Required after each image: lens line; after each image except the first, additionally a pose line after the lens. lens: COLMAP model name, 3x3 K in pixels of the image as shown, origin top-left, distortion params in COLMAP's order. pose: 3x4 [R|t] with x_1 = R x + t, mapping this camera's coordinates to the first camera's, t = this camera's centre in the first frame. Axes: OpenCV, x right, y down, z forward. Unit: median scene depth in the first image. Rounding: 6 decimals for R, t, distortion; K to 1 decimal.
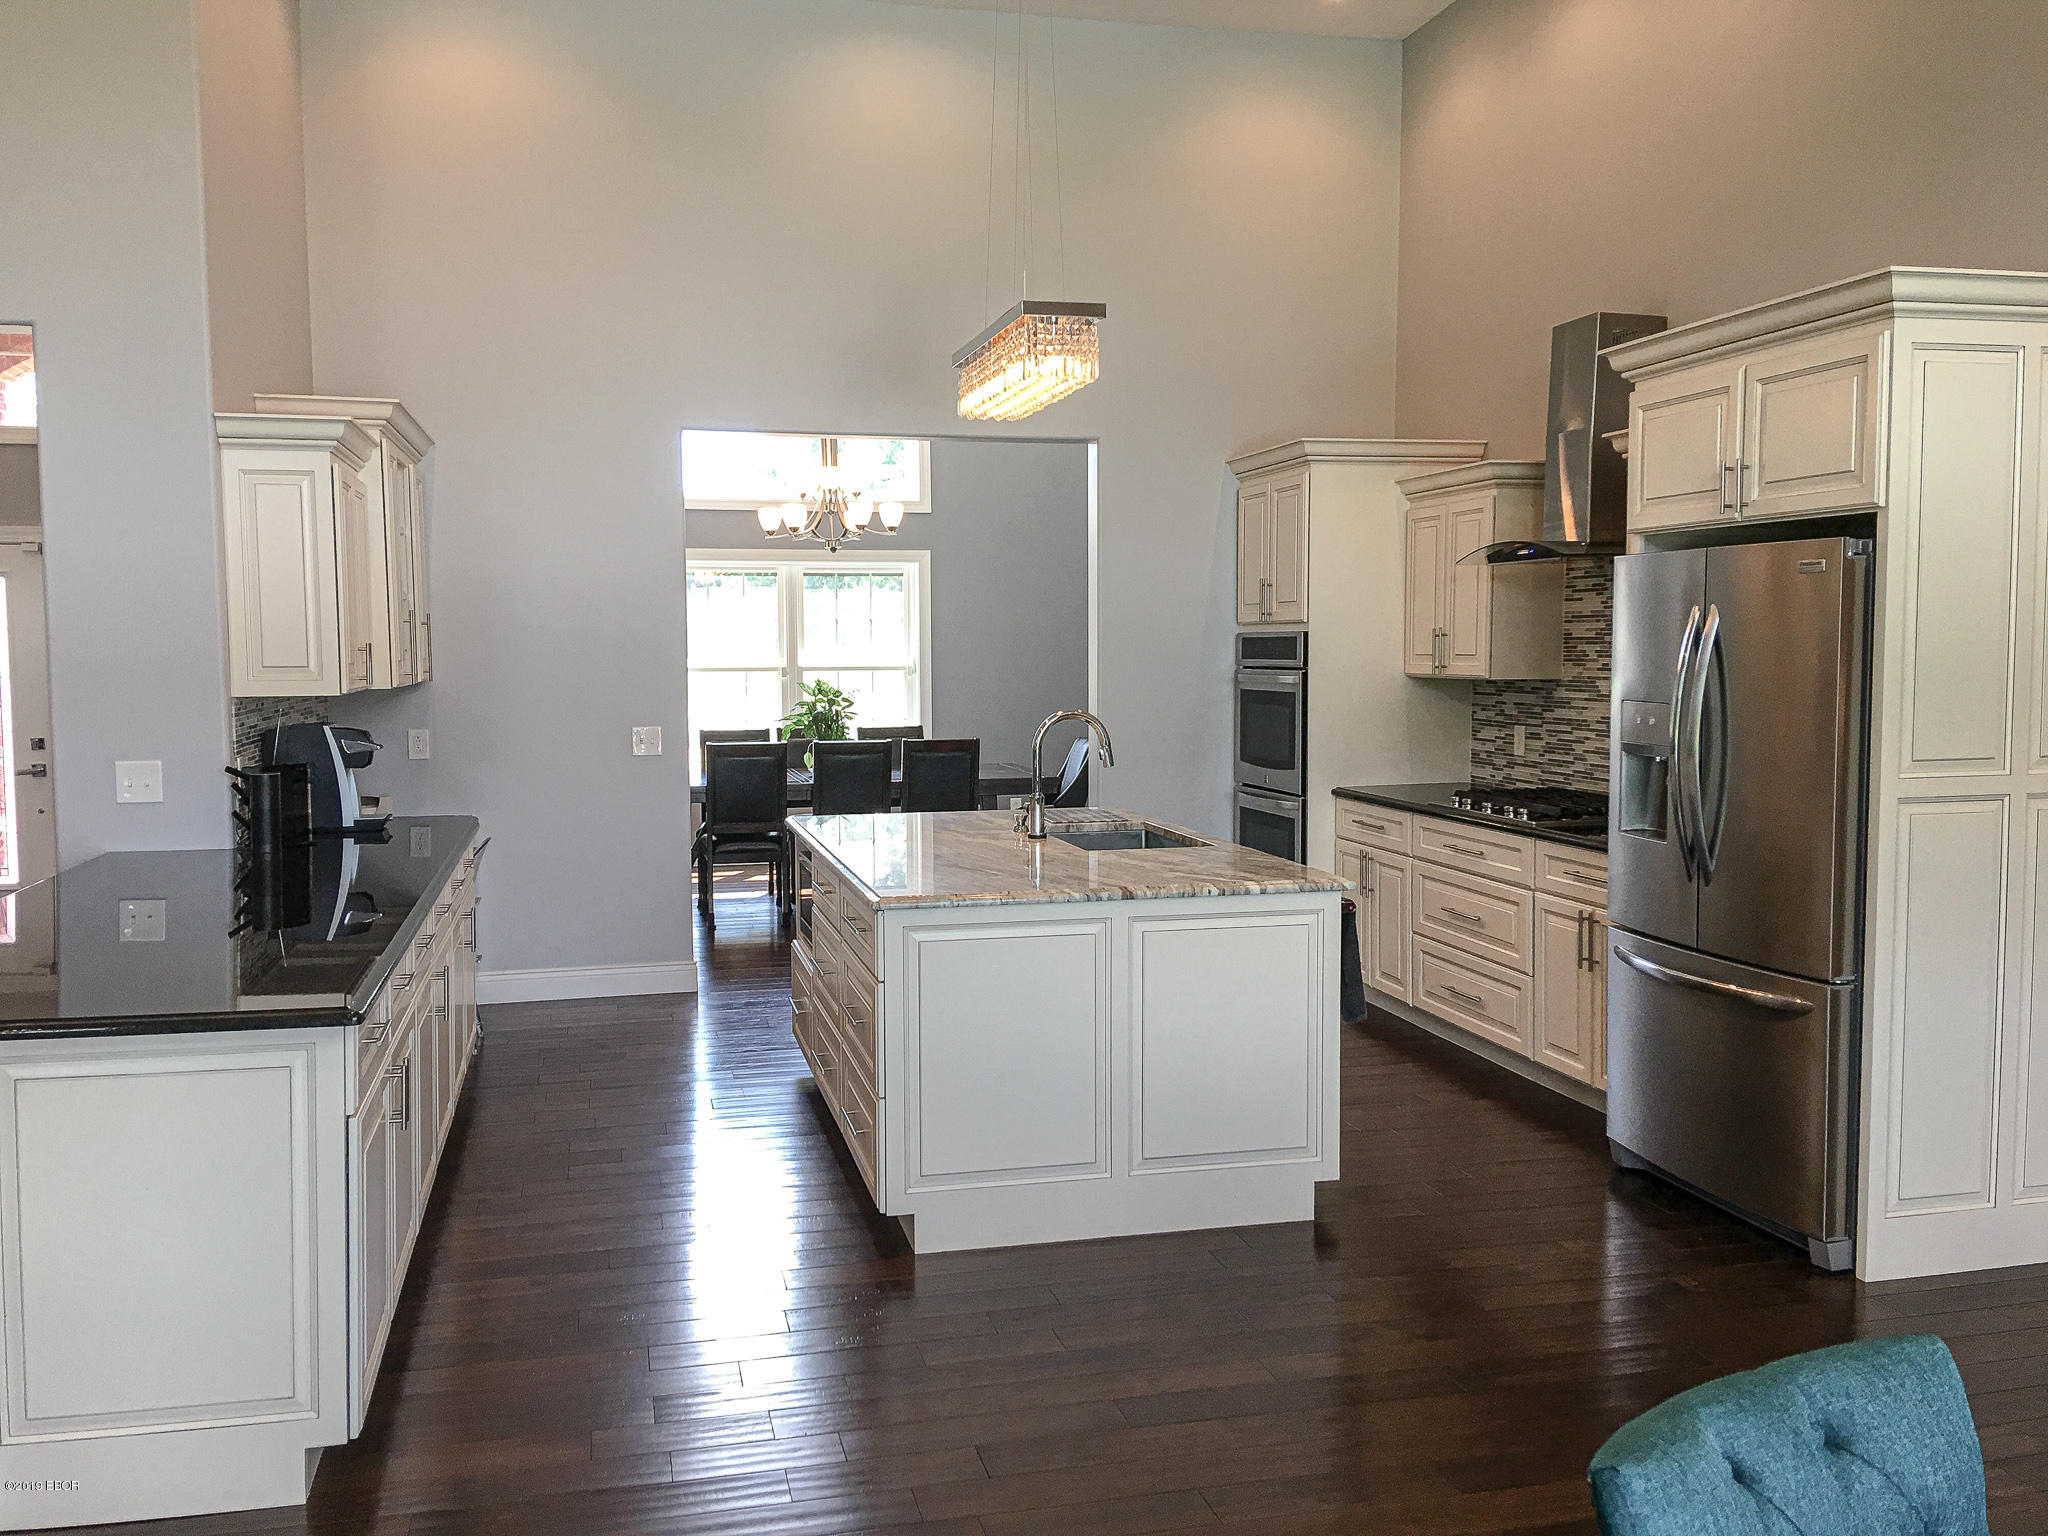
lens RADIAL K [[1723.2, 0, 1024.0], [0, 1723.2, 768.0], [0, 0, 1]] dist [0.114237, -0.165731]
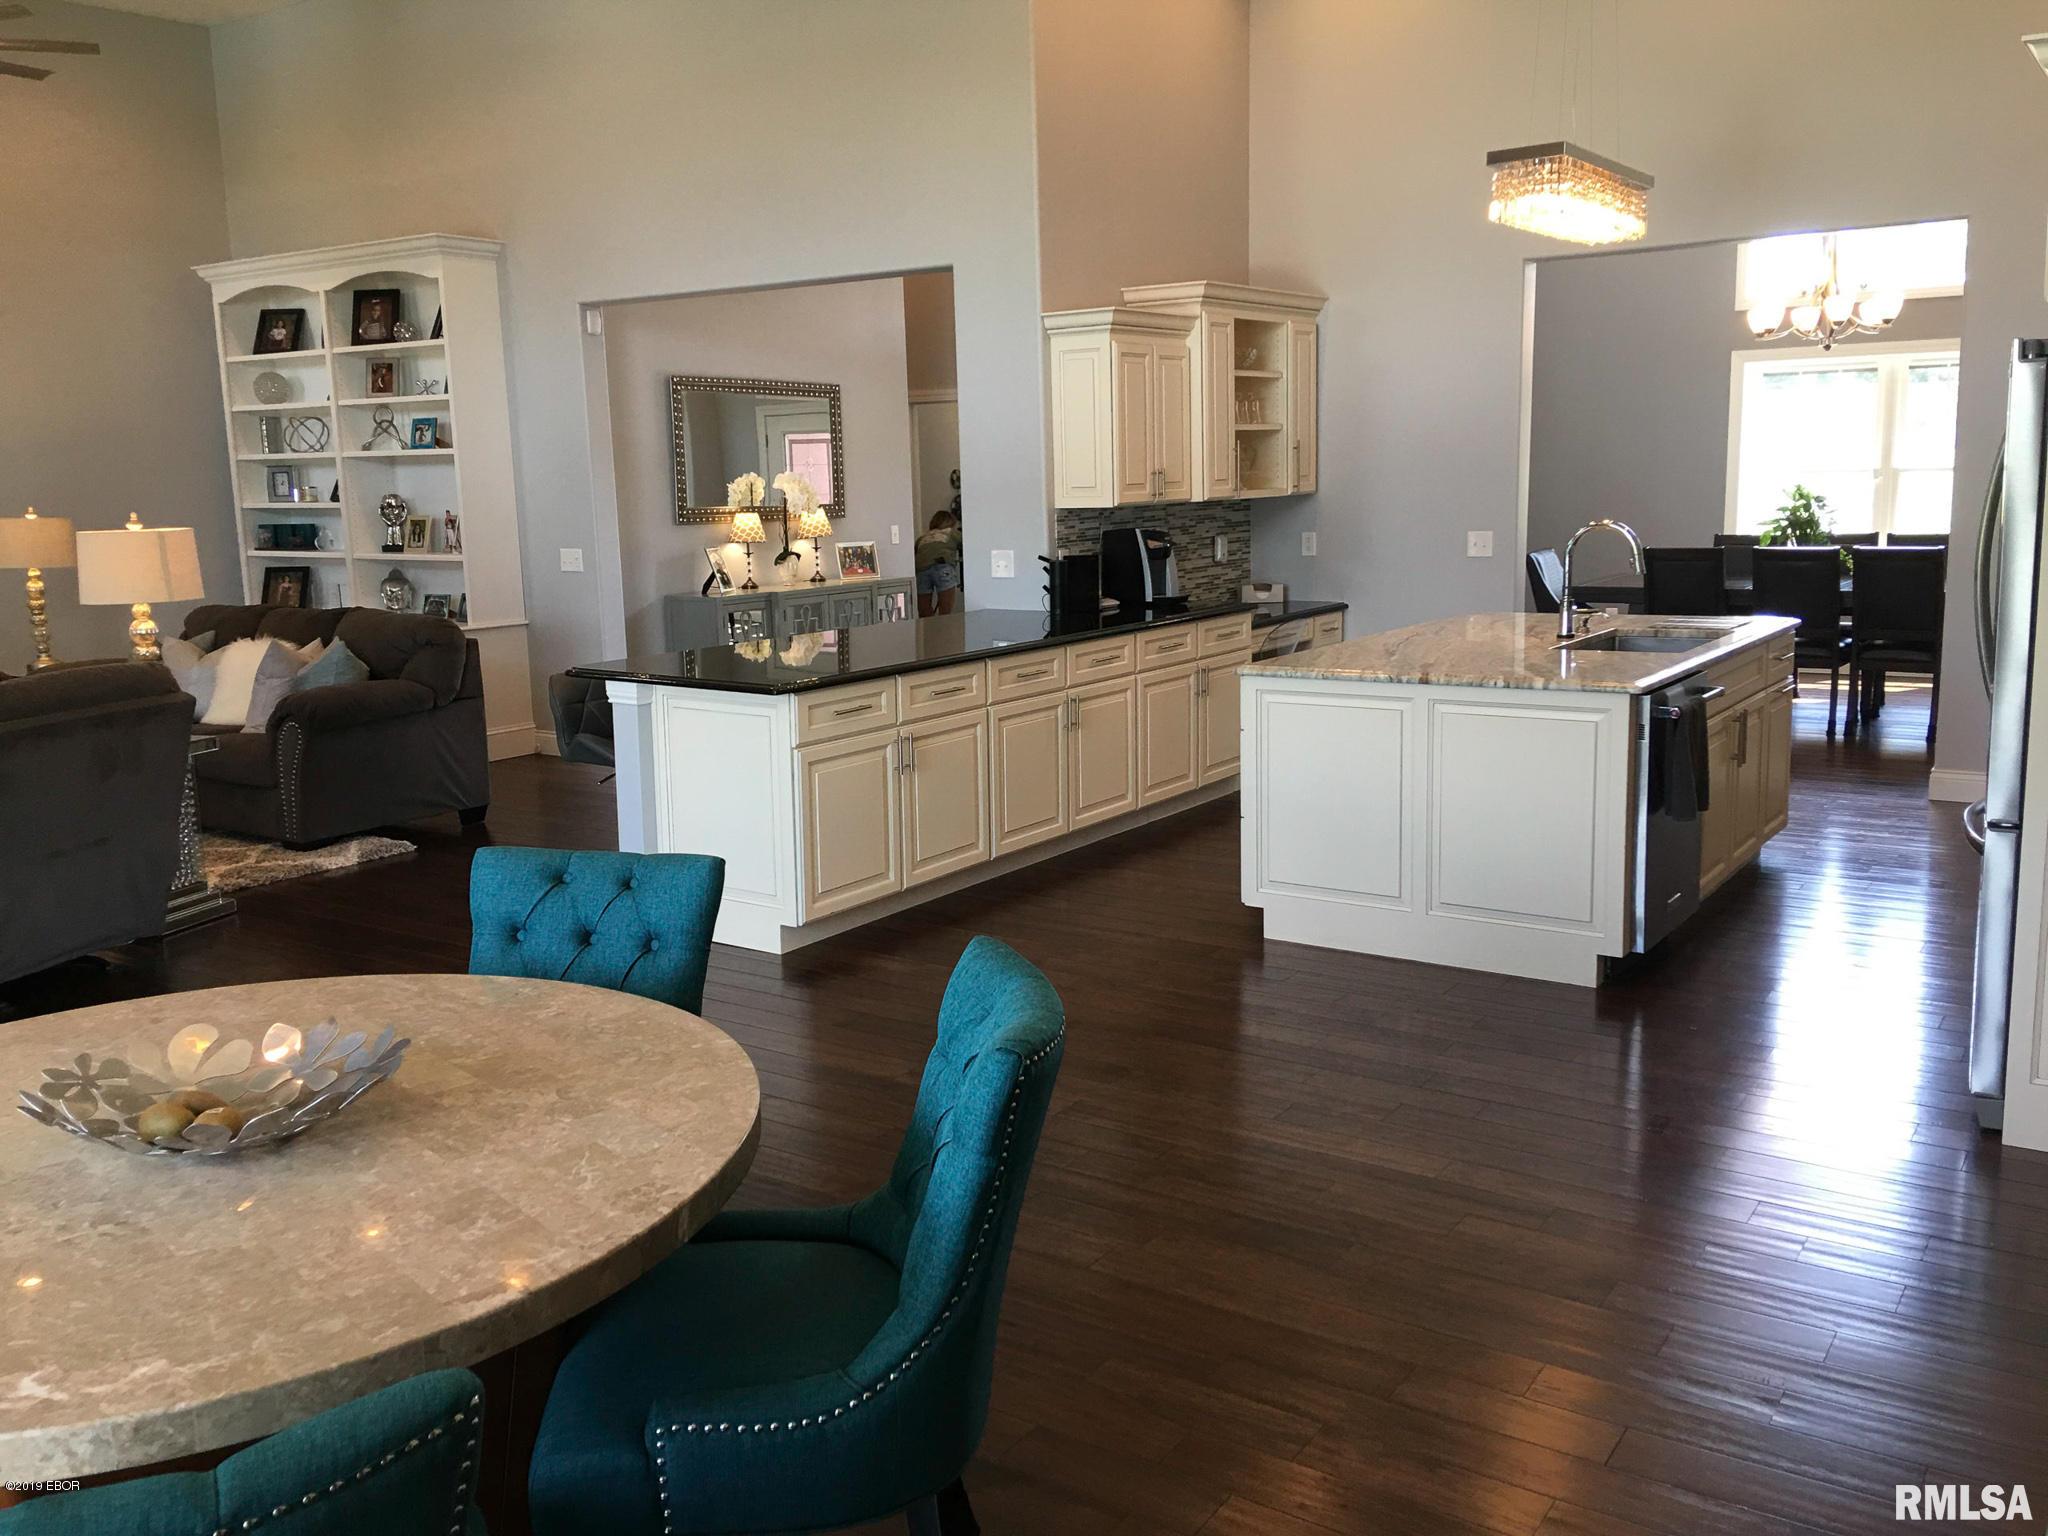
lens RADIAL K [[1723.2, 0, 1024.0], [0, 1723.2, 768.0], [0, 0, 1]] dist [0.114237, -0.165731]
pose [[0.655720, 0.117174, -0.745856, 0.651508], [-0.031098, 0.991237, 0.128383, -0.009281], [0.754363, -0.060989, 0.653618, 0.007558]]
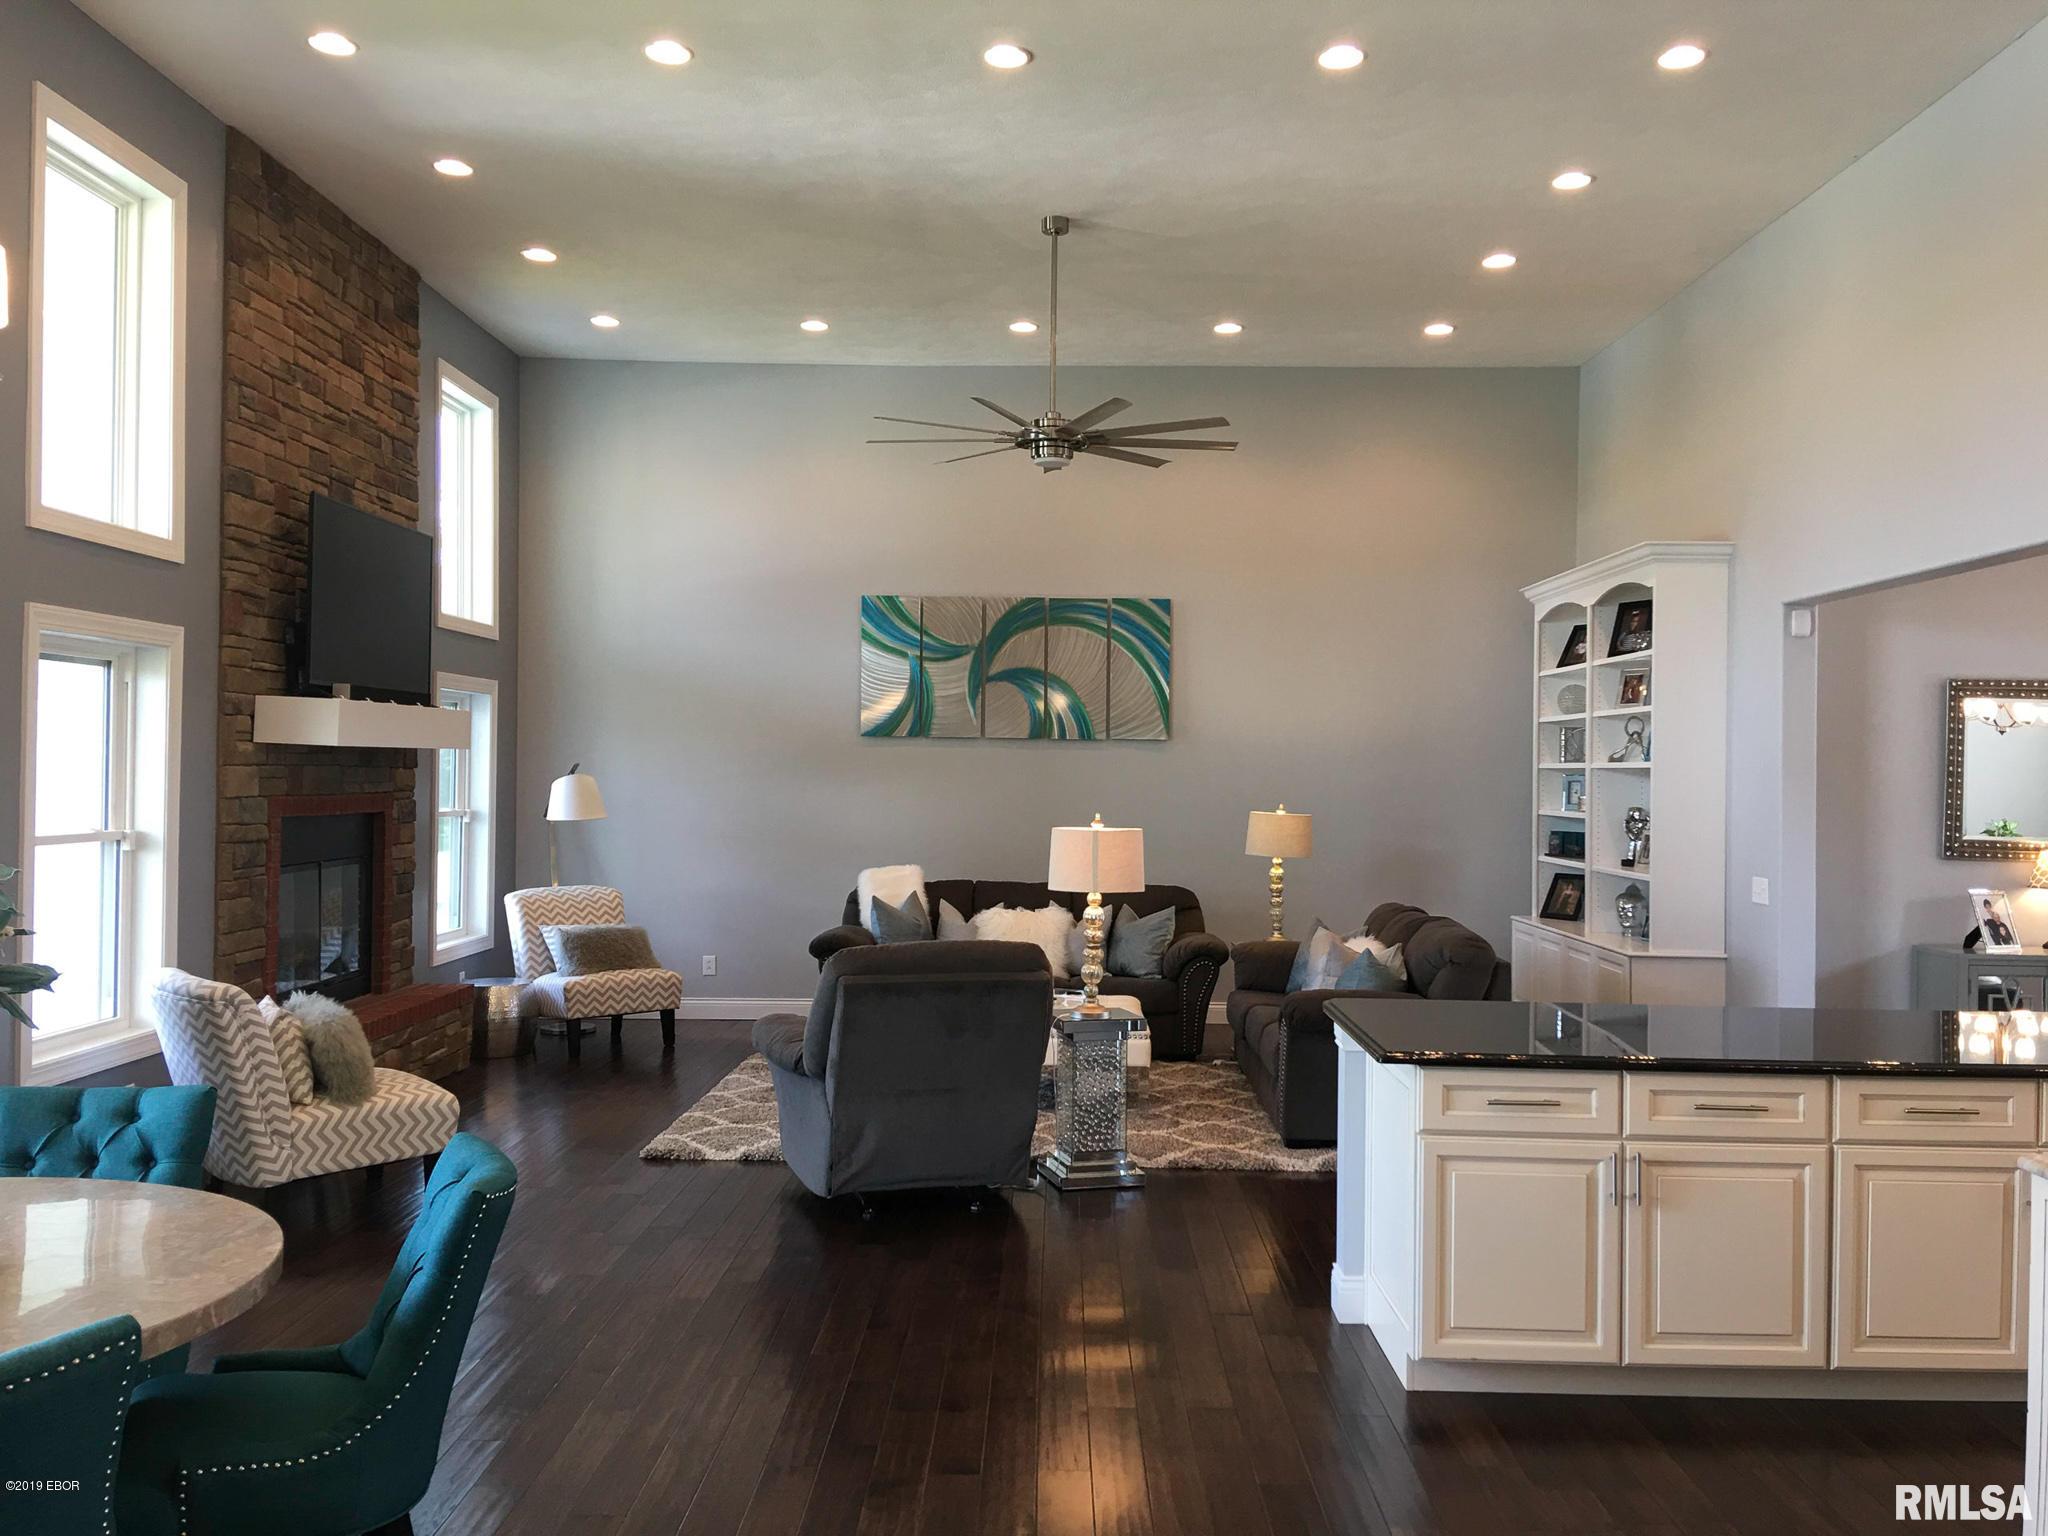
lens RADIAL K [[1723.2, 0, 1024.0], [0, 1723.2, 768.0], [0, 0, 1]] dist [0.114237, -0.165731]
pose [[-0.258243, -0.001914, -0.966078, 0.661626], [-0.081523, 0.996474, 0.019818, -0.063612], [0.962634, 0.083876, -0.257488, 0.597277]]
